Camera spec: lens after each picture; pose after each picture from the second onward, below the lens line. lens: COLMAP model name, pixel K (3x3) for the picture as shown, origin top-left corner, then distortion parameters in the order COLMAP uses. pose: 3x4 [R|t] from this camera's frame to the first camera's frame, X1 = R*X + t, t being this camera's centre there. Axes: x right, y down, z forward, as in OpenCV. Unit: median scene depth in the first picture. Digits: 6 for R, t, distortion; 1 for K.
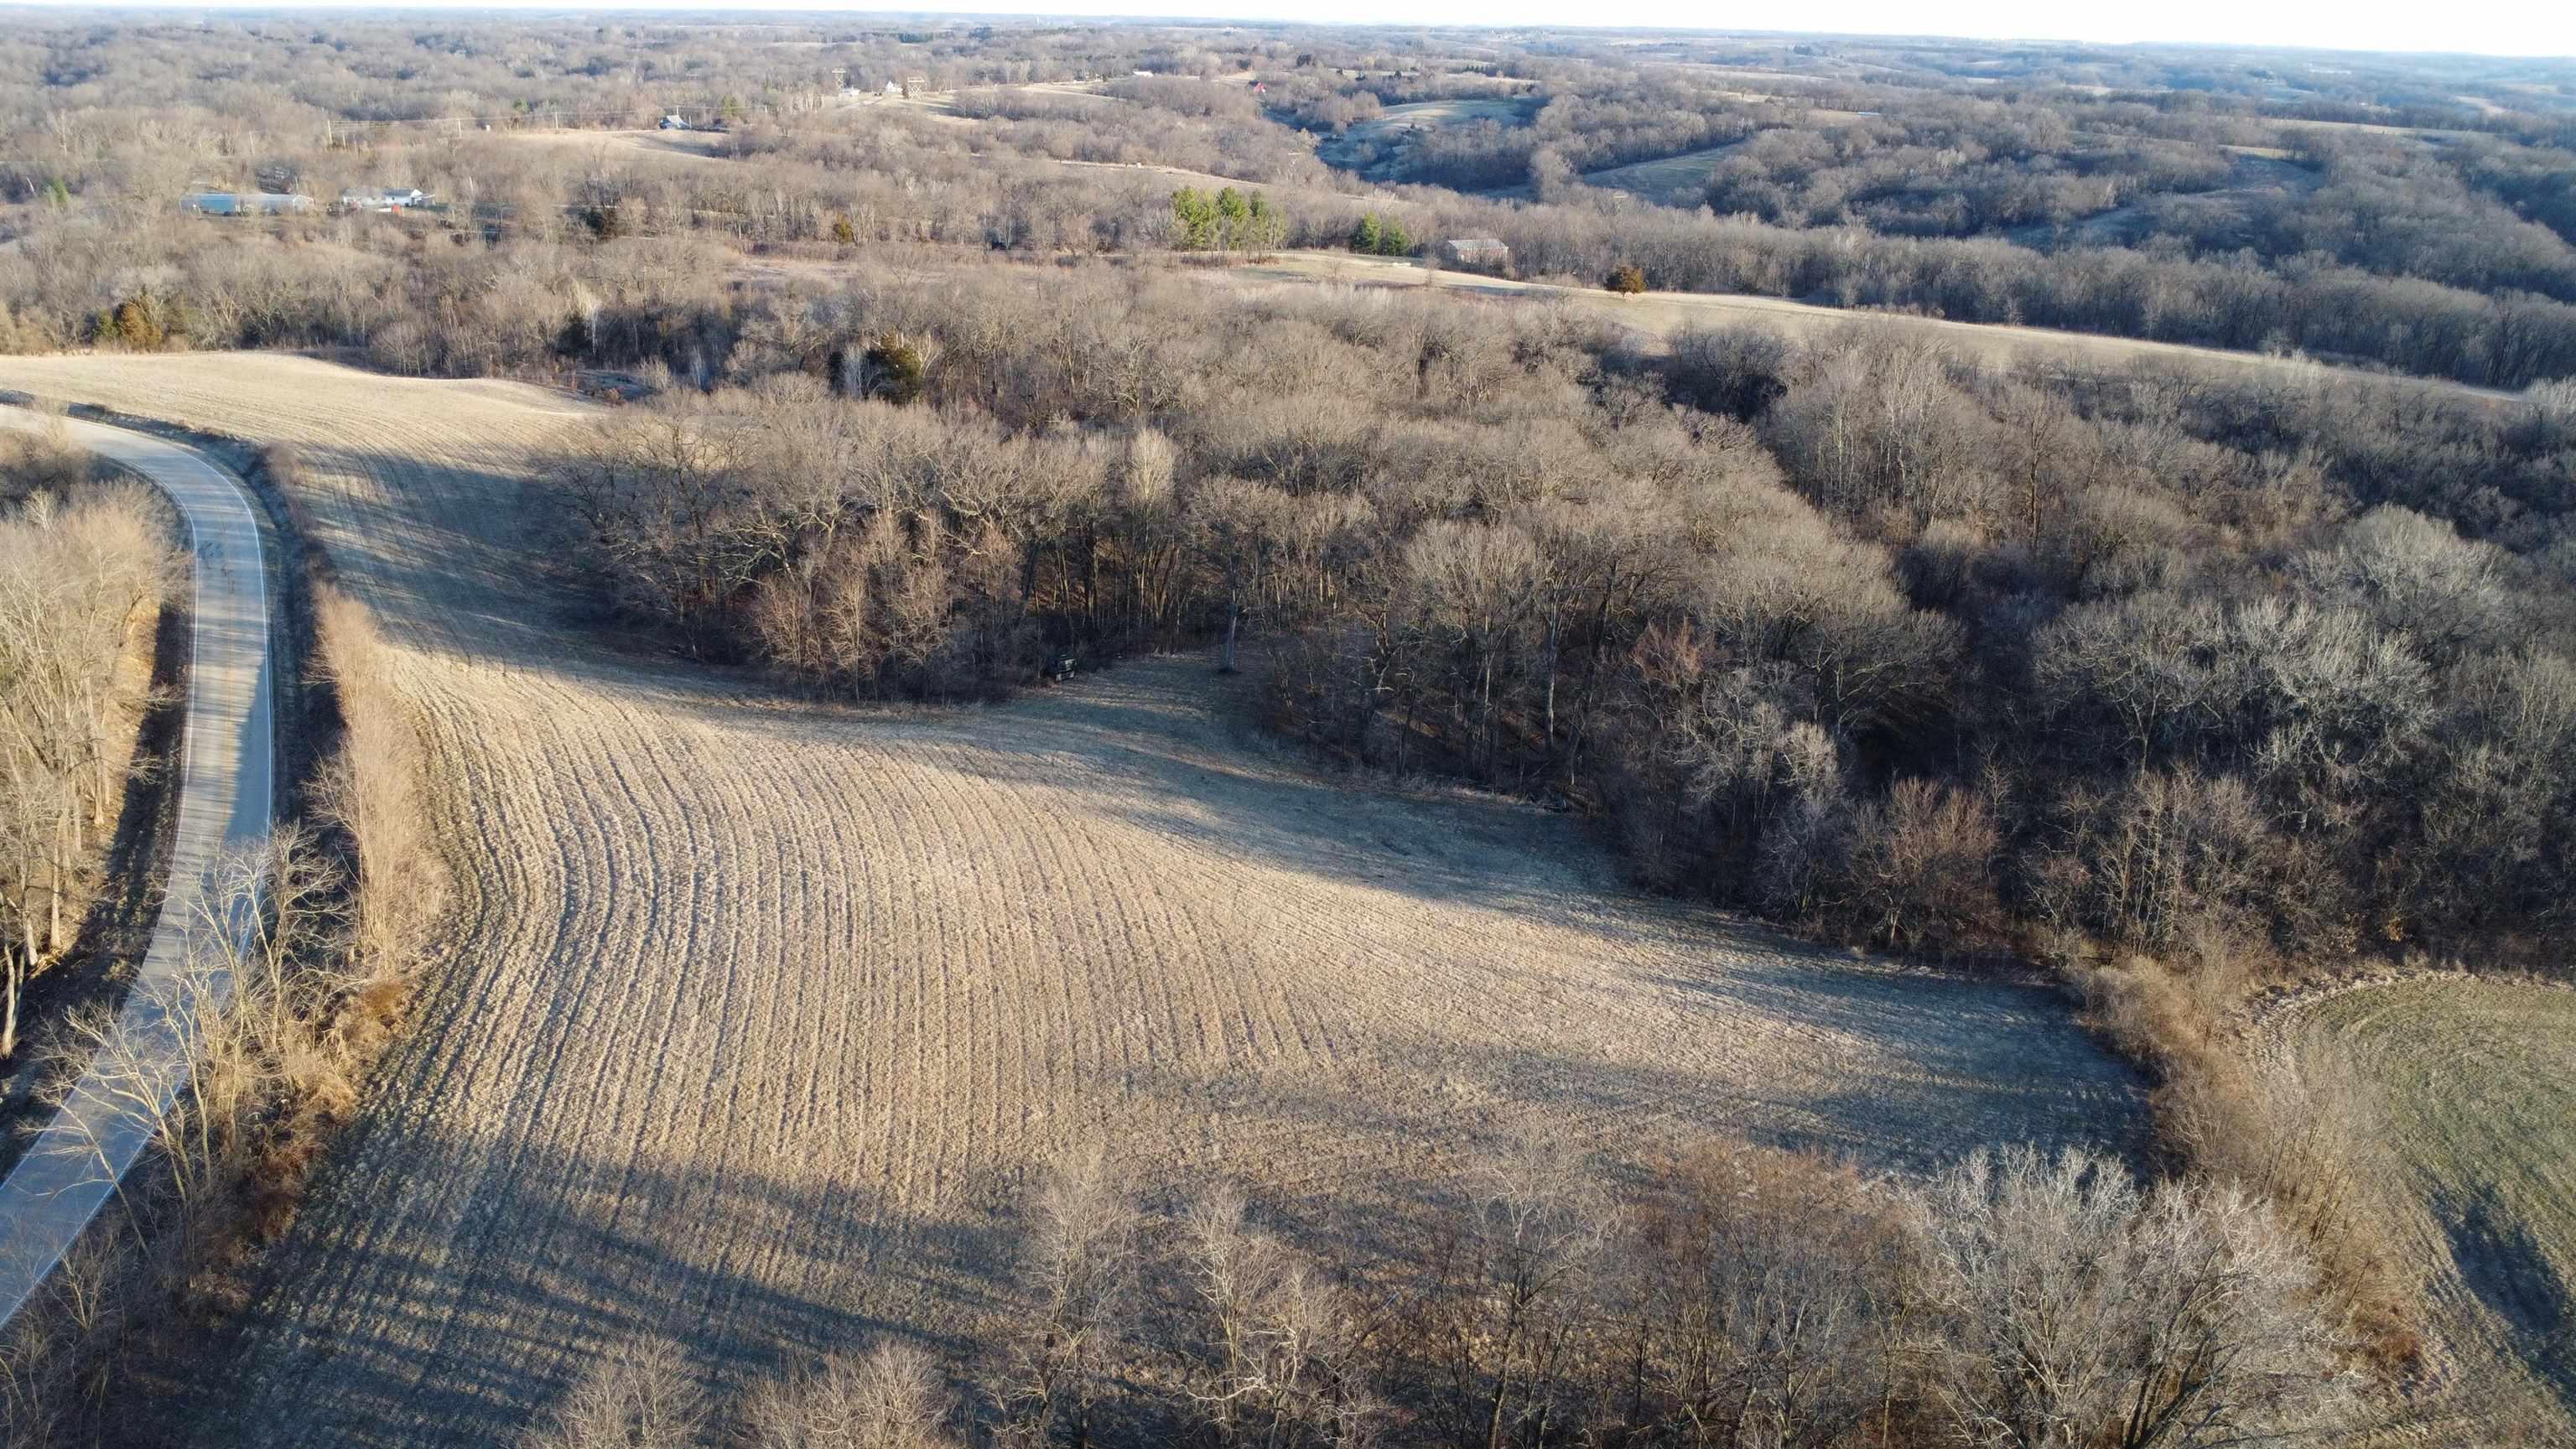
lens RADIAL K [[1866.9, 0, 1278.1], [0, 1866.9, 715.0], [0, 0, 1]] dist [-0.025385, -0.014578]
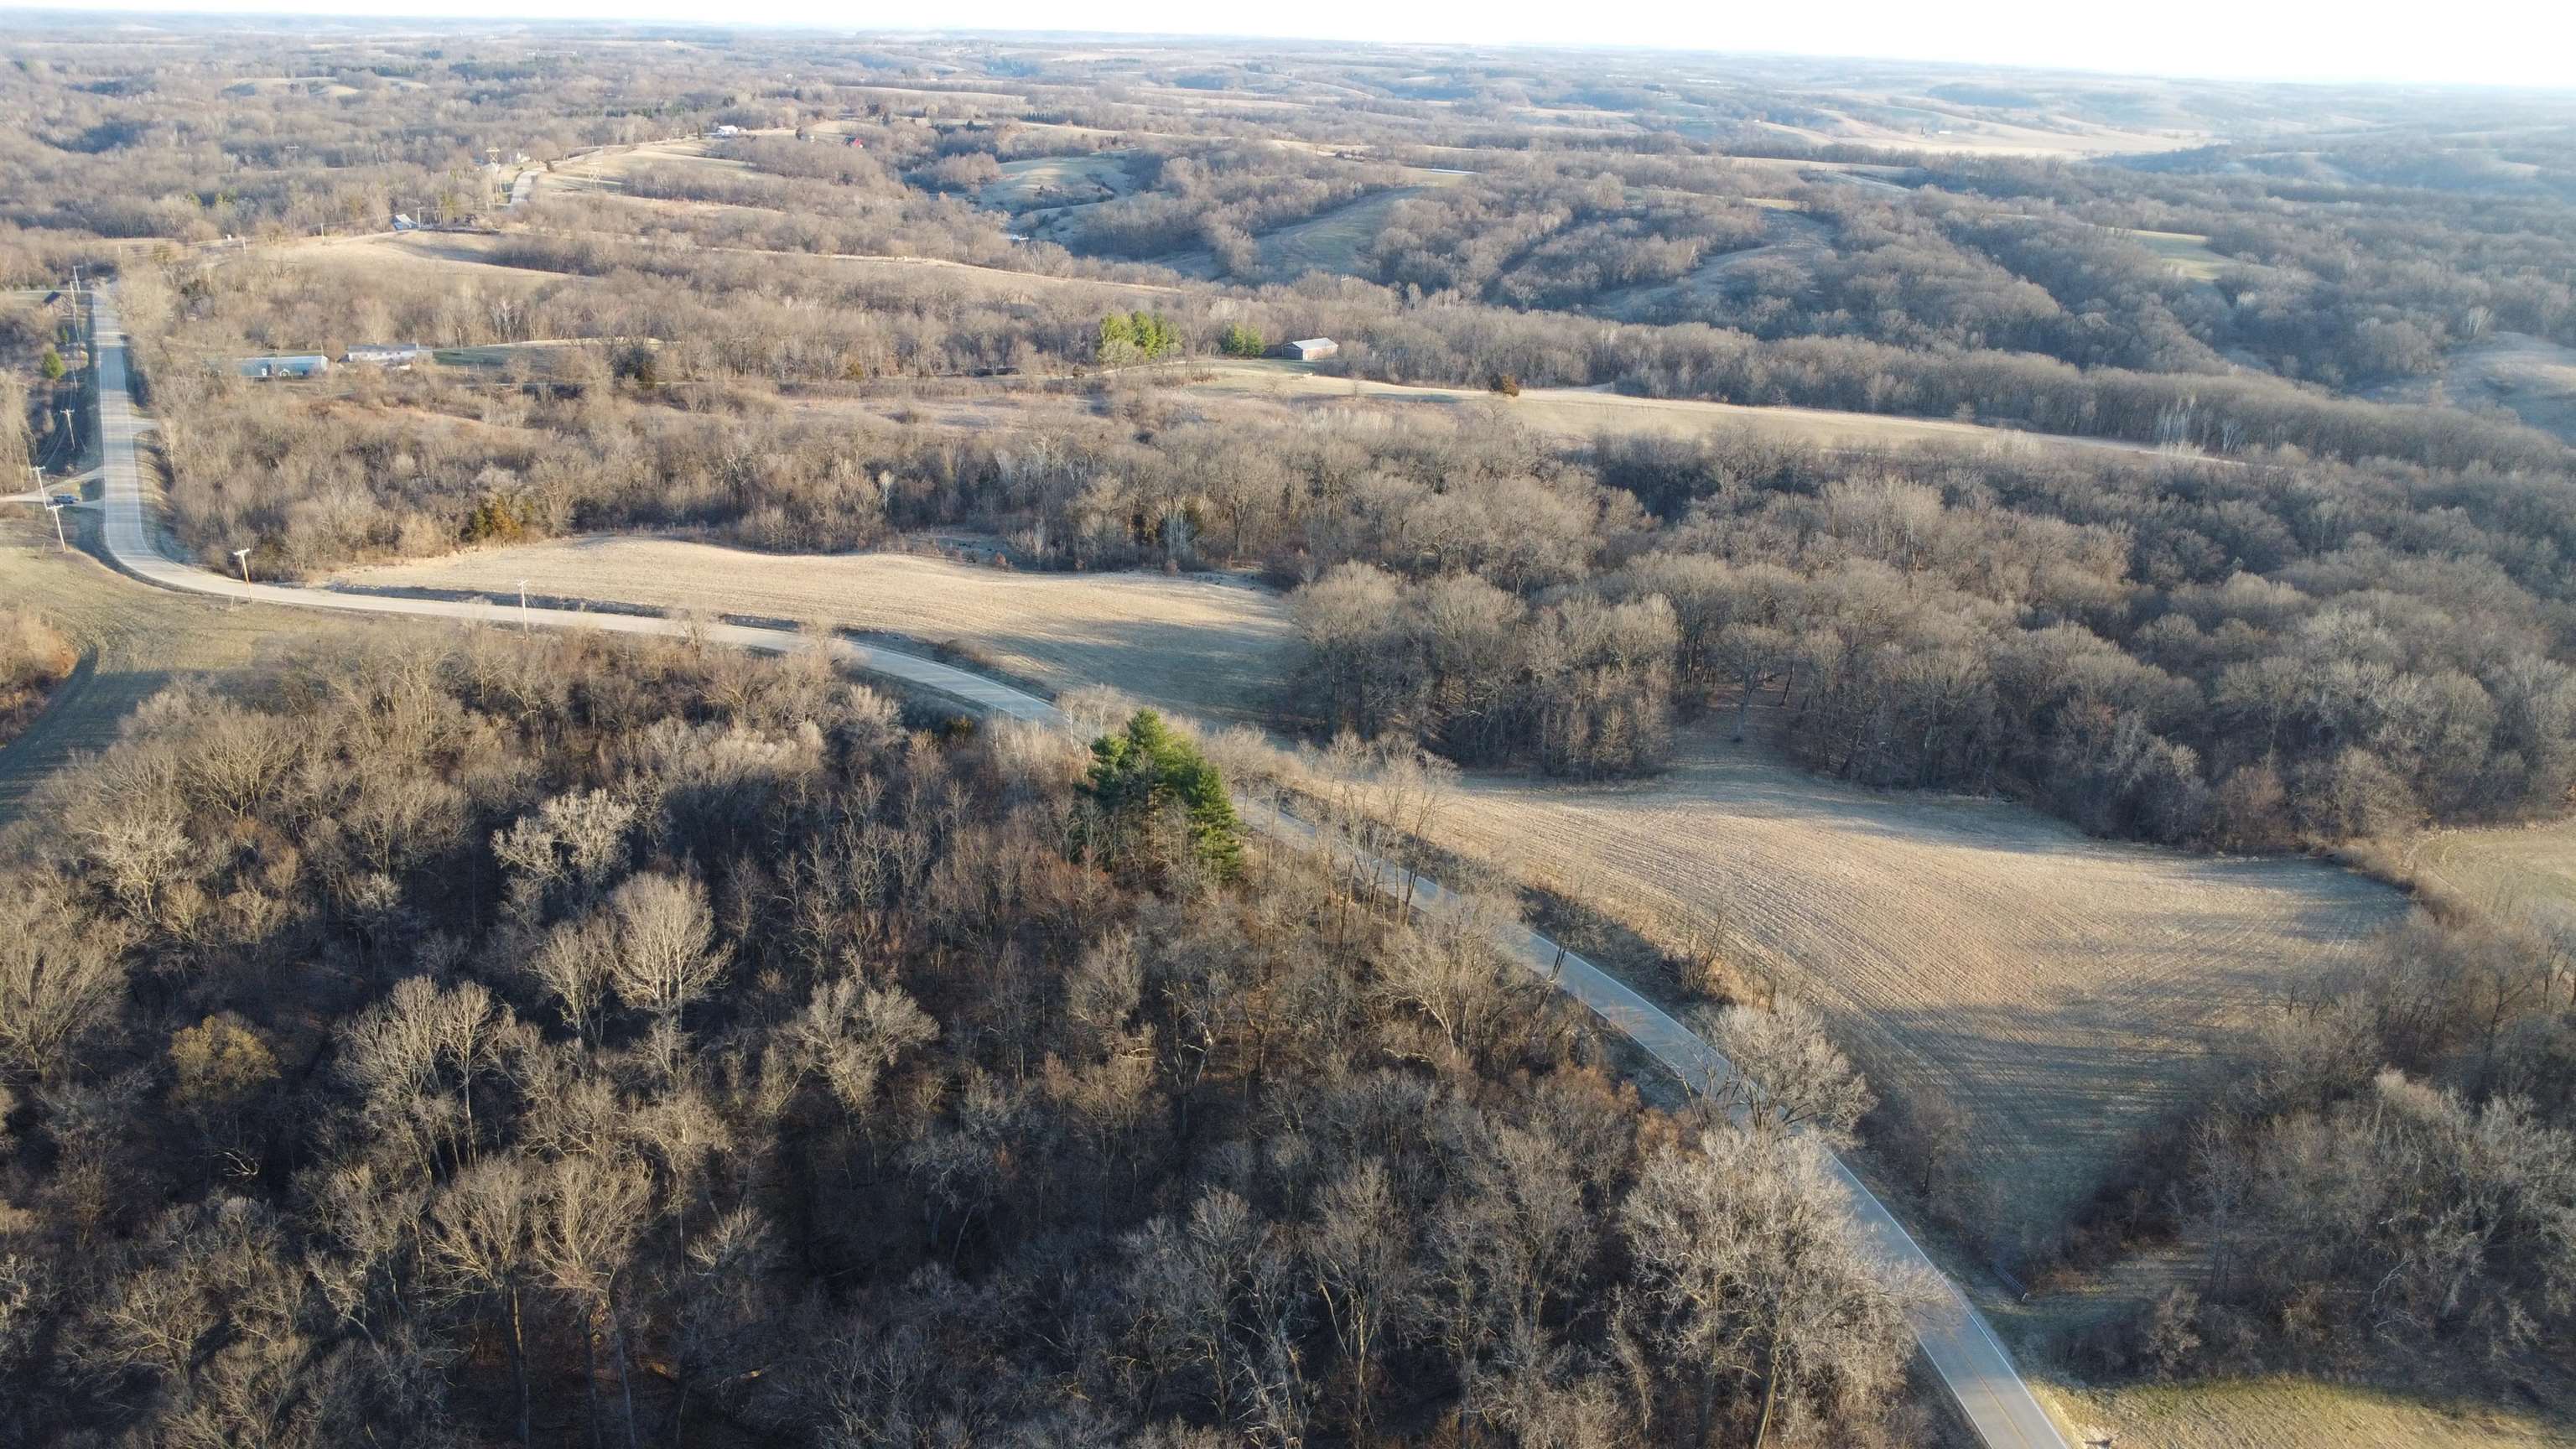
lens RADIAL K [[1866.9, 0, 1276.0], [0, 1866.9, 715.3], [0, 0, 1]] dist [-0.025385, -0.014578]
pose [[0.955773, -0.095020, 0.278333, -0.518543], [0.094639, 0.995401, 0.014837, -0.063911], [-0.278463, 0.012161, 0.960370, -0.277717]]
